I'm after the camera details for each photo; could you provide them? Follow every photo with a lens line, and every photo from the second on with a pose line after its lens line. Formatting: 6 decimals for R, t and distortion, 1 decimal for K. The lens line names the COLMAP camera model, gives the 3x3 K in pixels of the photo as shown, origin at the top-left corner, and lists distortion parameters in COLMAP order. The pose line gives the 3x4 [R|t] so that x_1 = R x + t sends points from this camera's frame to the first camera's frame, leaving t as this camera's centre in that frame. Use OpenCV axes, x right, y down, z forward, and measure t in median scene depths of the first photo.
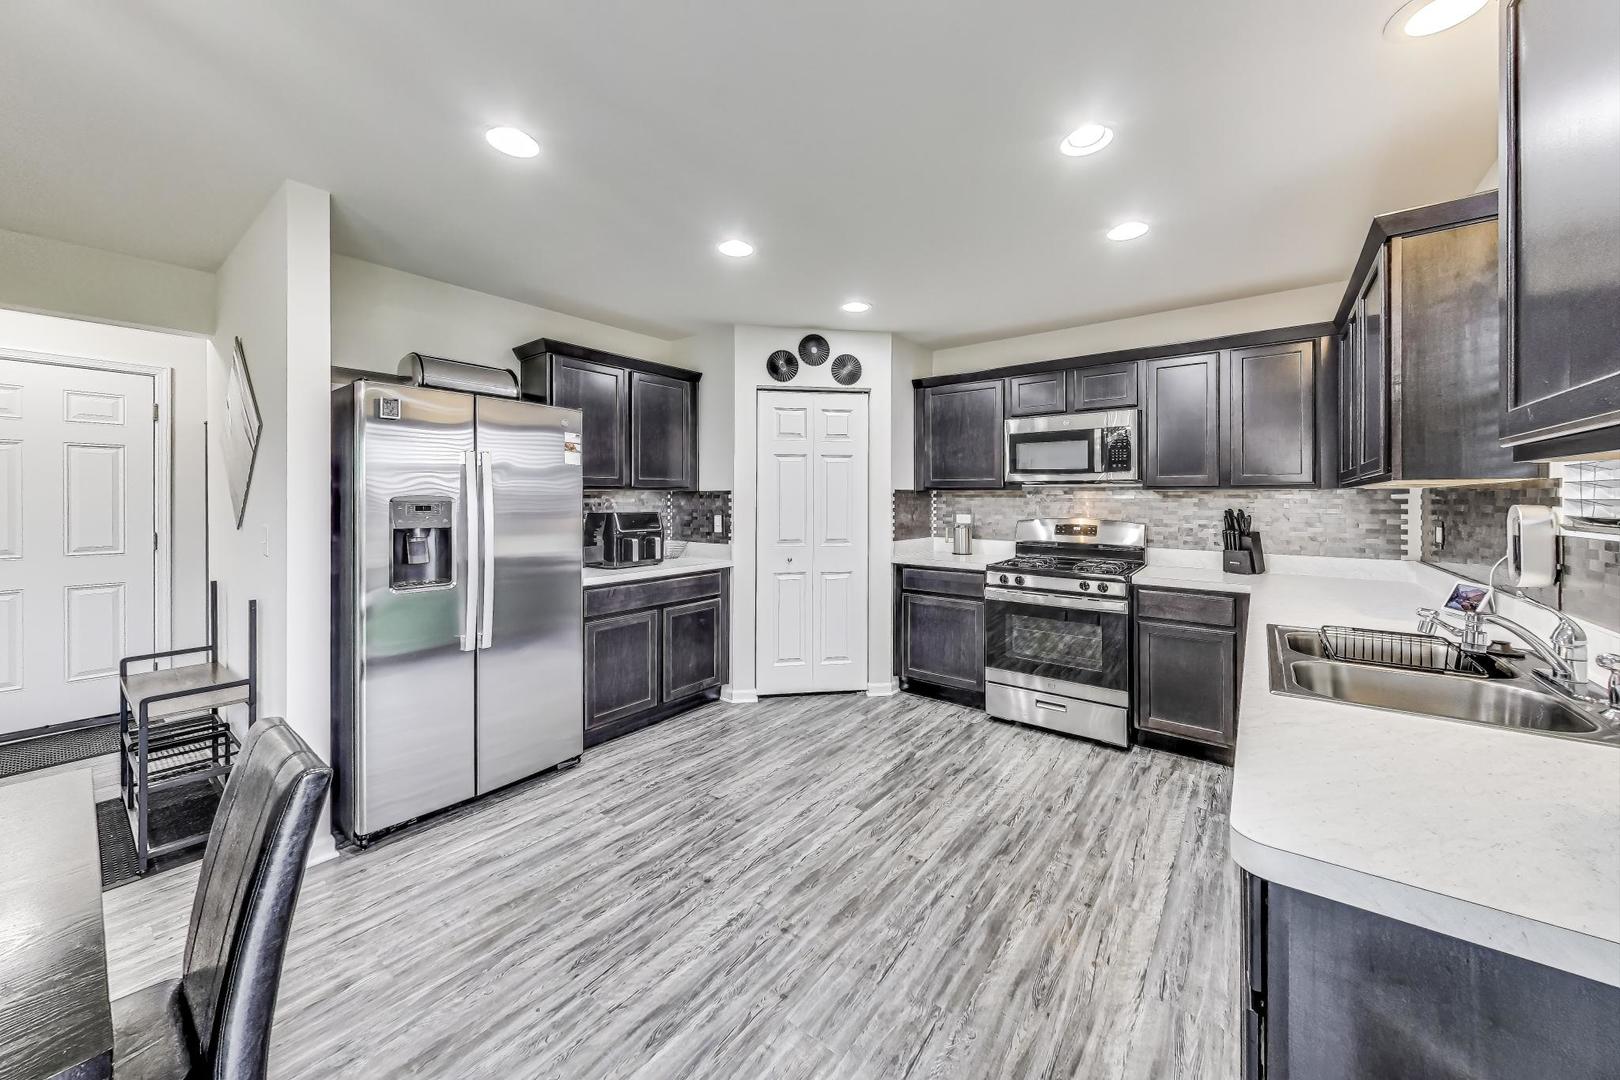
lens RADIAL K [[583.9, 0, 809.0], [0, 583.9, 497.0], [0, 0, 1]] dist [0.000073, -0.000193]
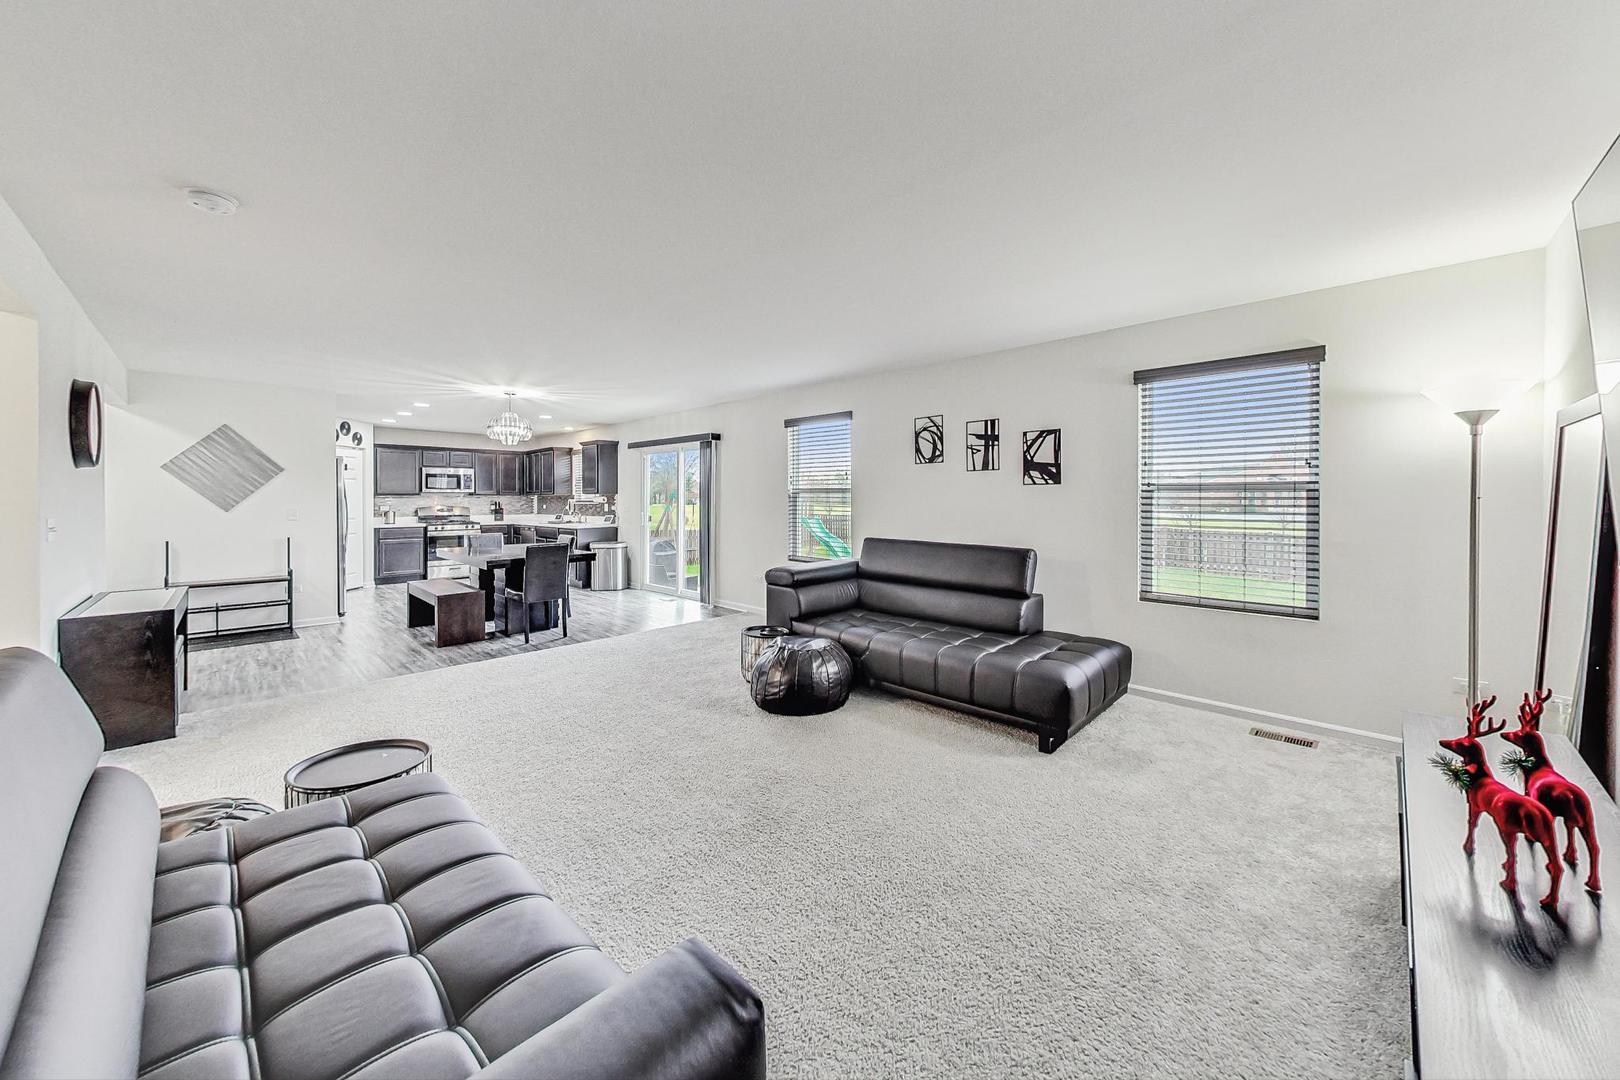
lens RADIAL K [[583.9, 0, 809.0], [0, 583.9, 497.0], [0, 0, 1]] dist [0.000073, -0.000193]
pose [[0.114538, -0.001794, 0.993417, -1.990076], [0.002766, 0.999995, 0.001487, -0.002555], [-0.993415, 0.002577, 0.114542, -0.949029]]
